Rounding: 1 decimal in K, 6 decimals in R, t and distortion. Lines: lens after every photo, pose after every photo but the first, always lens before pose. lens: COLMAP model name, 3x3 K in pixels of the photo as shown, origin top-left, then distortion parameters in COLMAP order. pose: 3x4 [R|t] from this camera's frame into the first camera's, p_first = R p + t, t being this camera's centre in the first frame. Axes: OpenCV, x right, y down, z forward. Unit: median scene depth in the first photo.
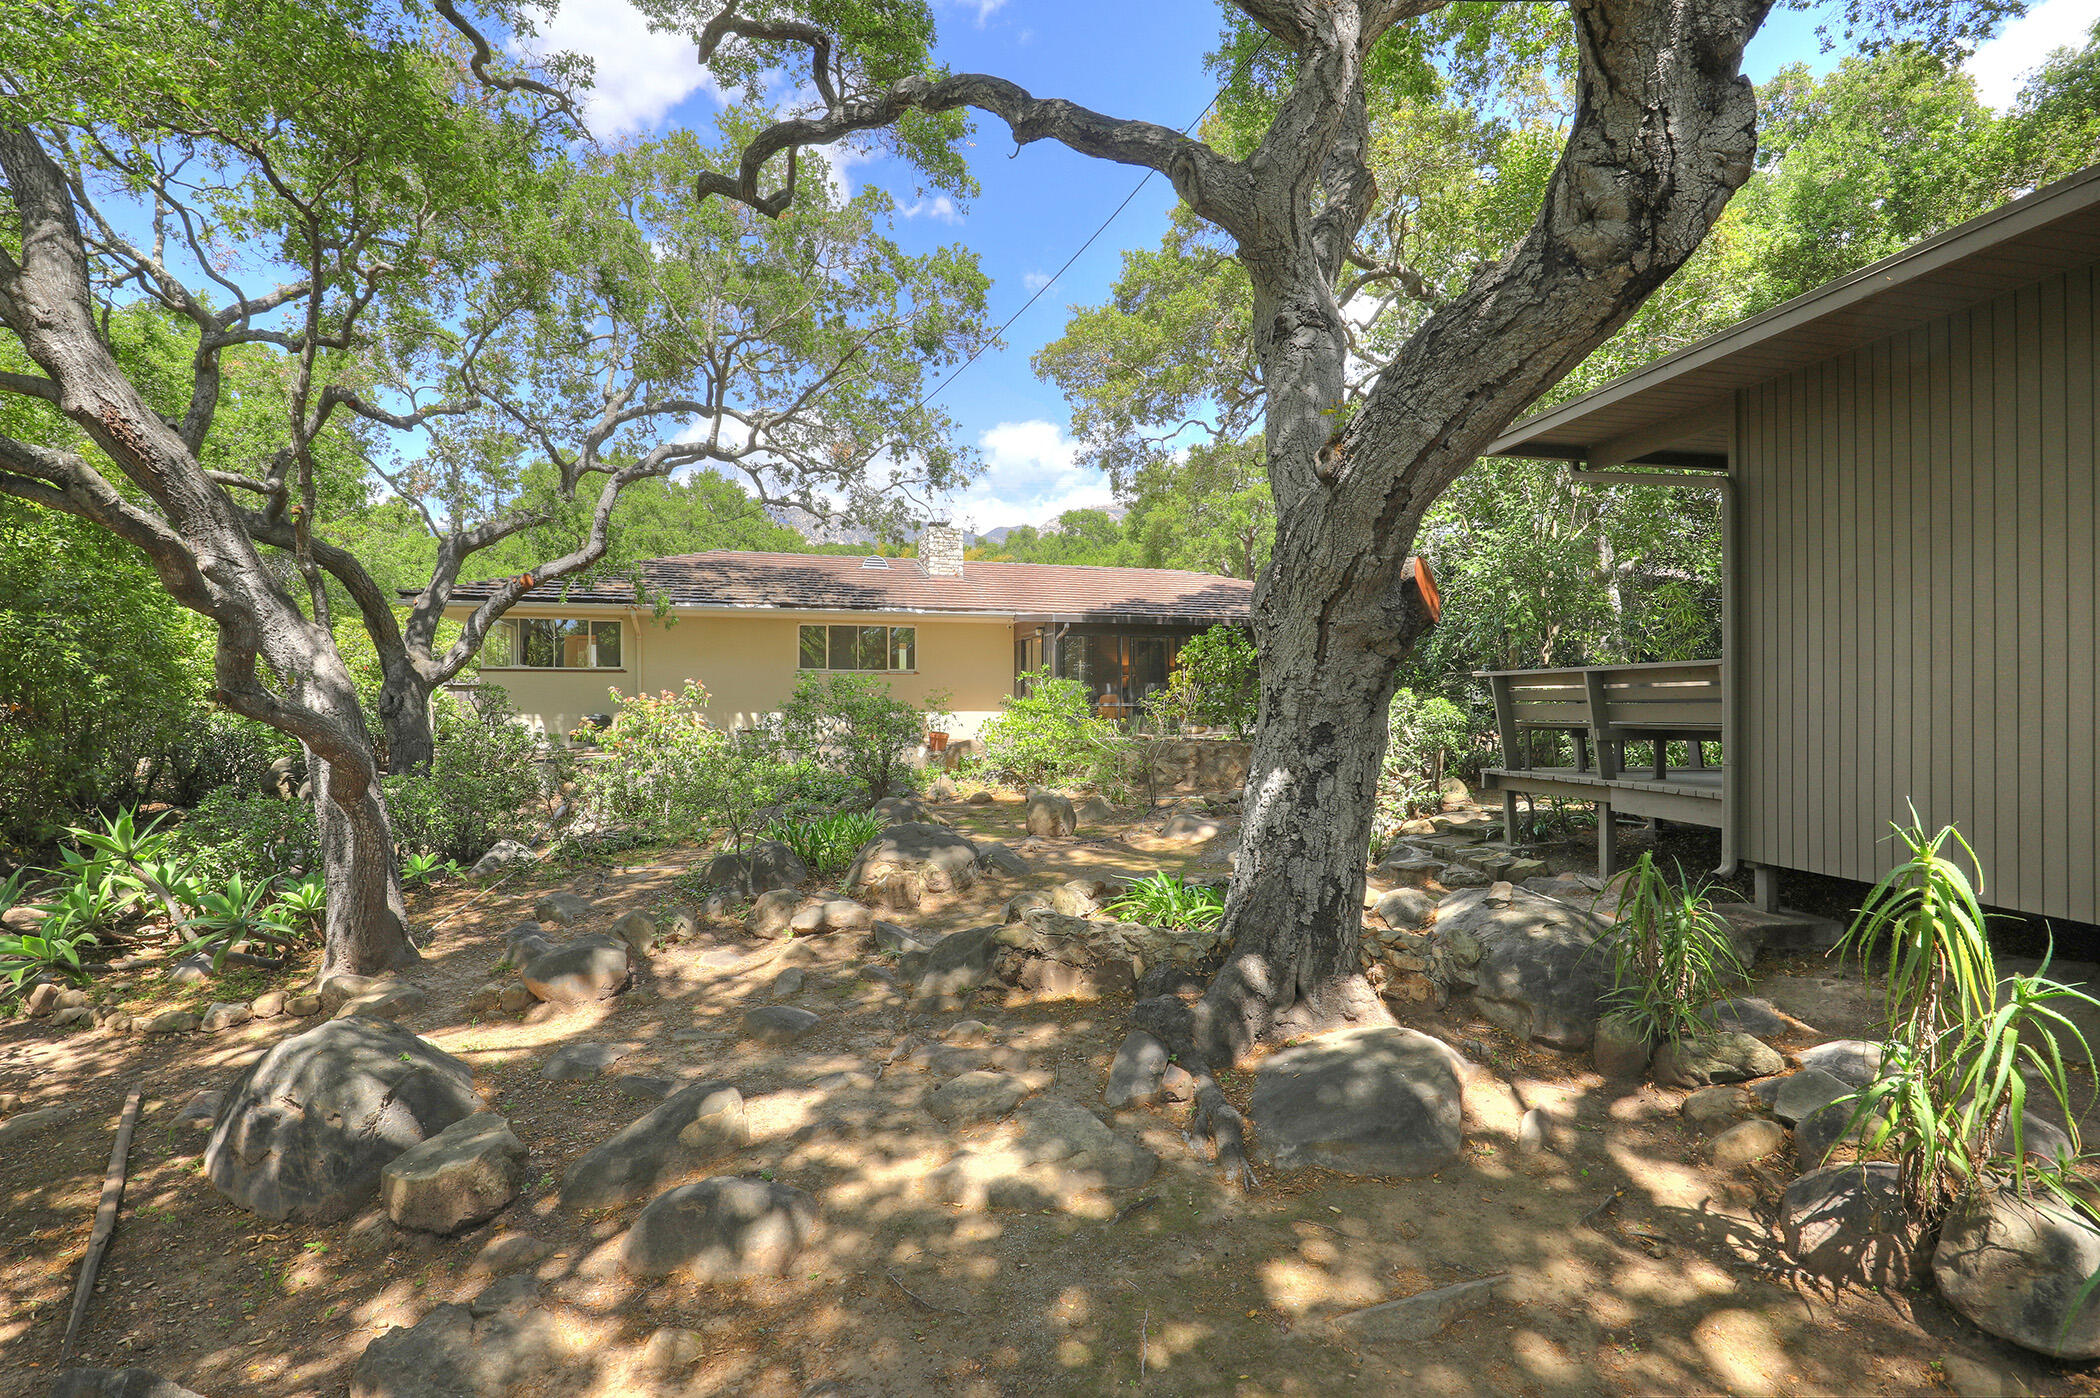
lens RADIAL K [[969.4, 0, 1052.2], [0, 969.4, 697.2], [0, 0, 1]] dist [-0.052256, -0.001061]
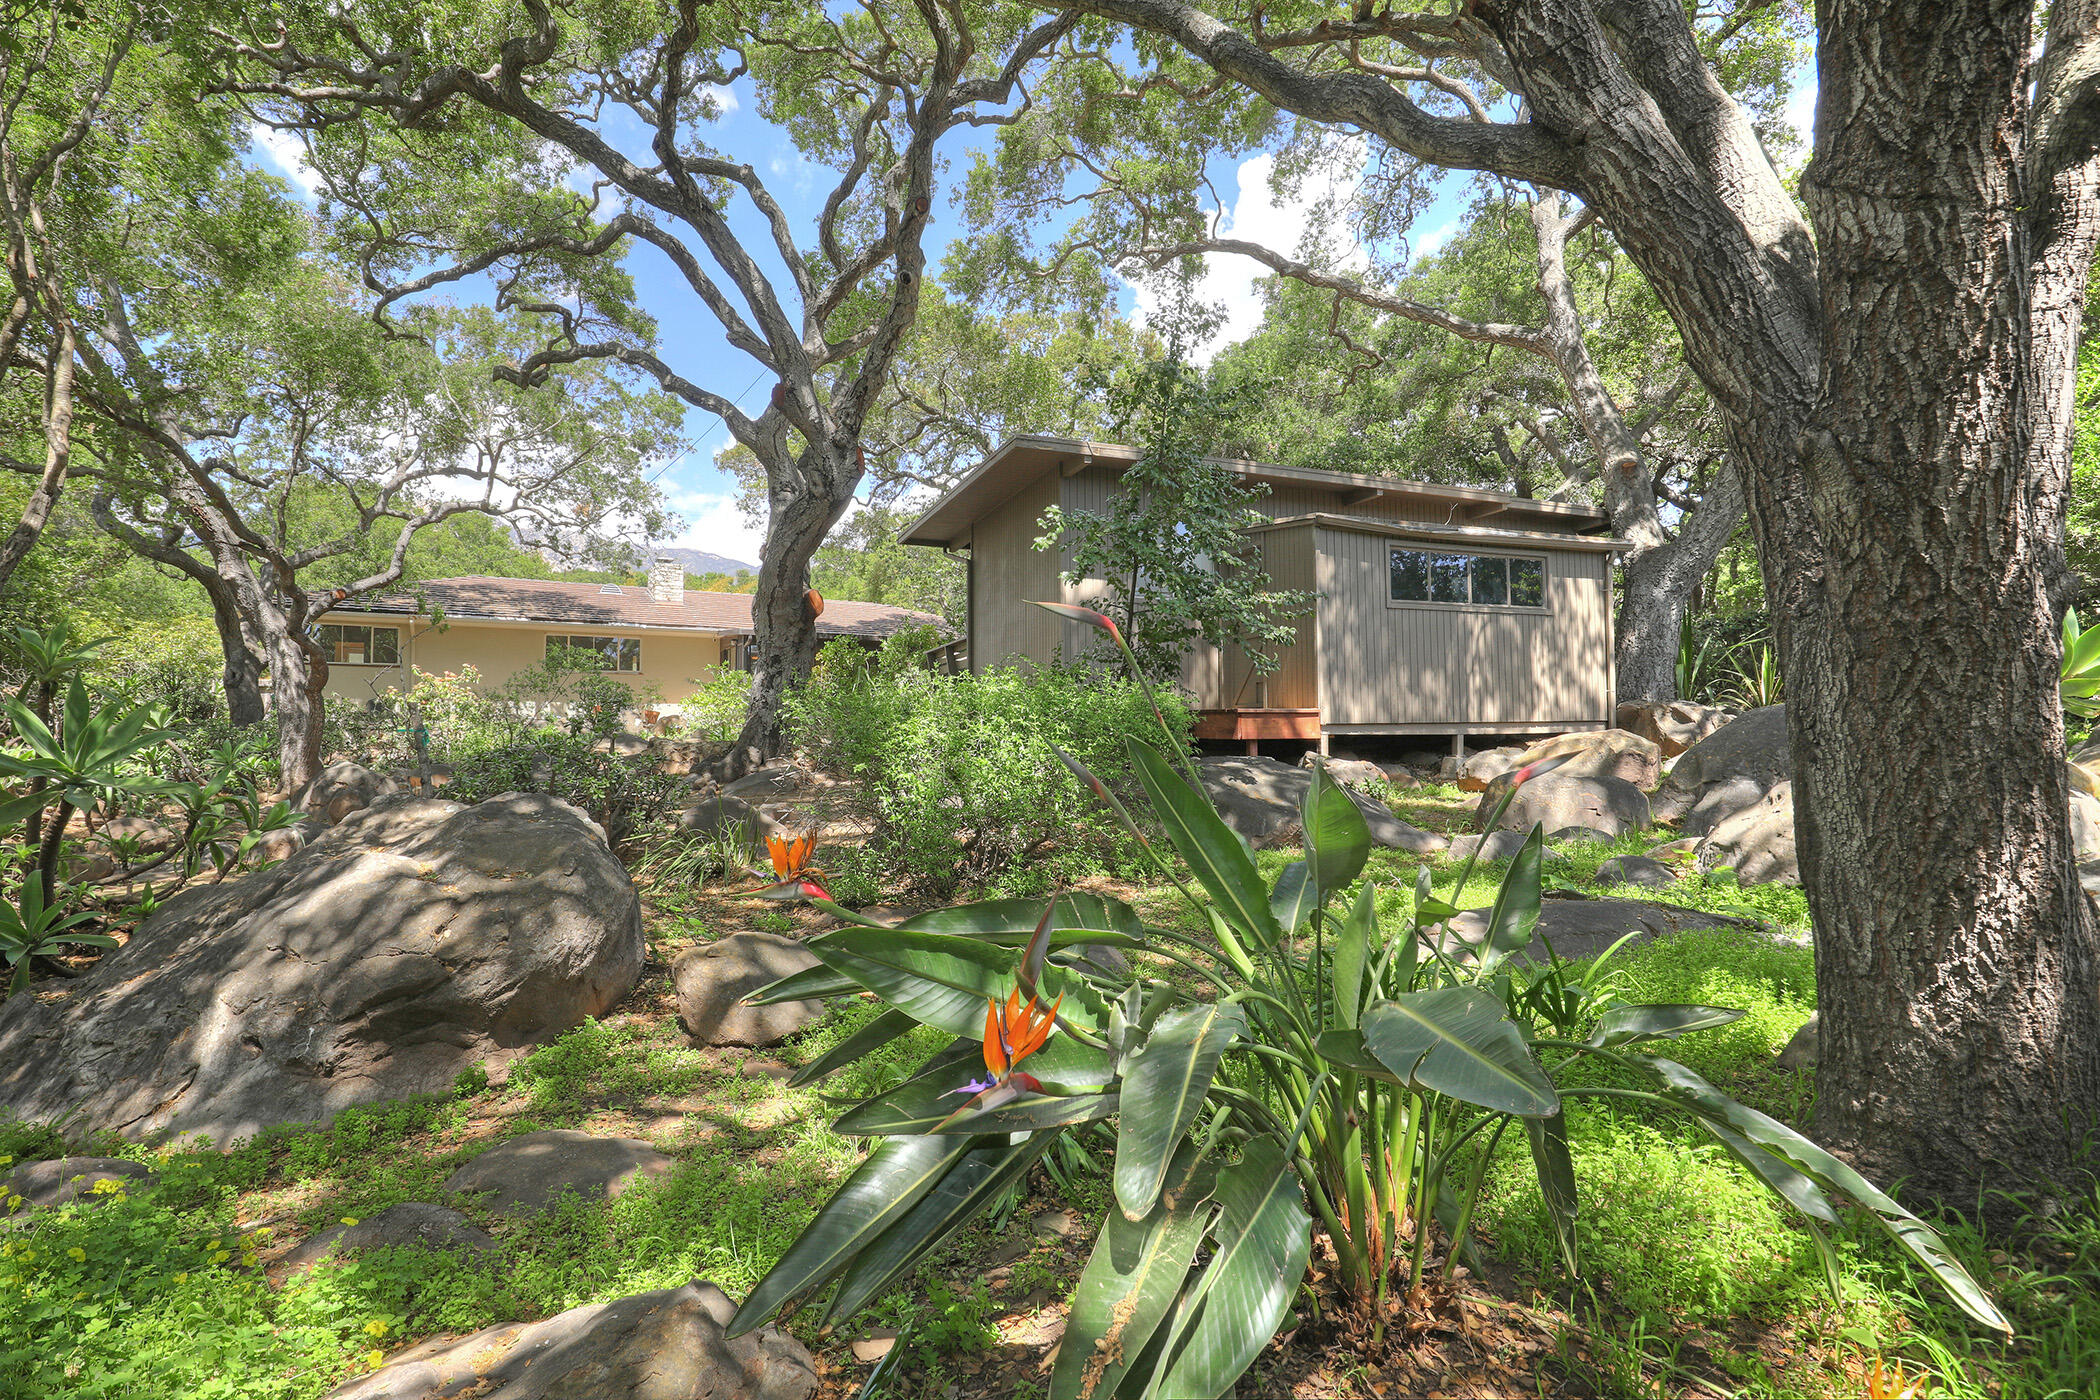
lens RADIAL K [[1079.1, 0, 1047.7], [0, 1079.1, 692.4], [0, 0, 1]] dist [-0.005828, -0.000192]
pose [[0.982325, 0.008613, 0.186986, 0.151403], [0.001249, 0.998617, -0.052560, 0.091428], [-0.187180, 0.051865, 0.980956, -0.632399]]
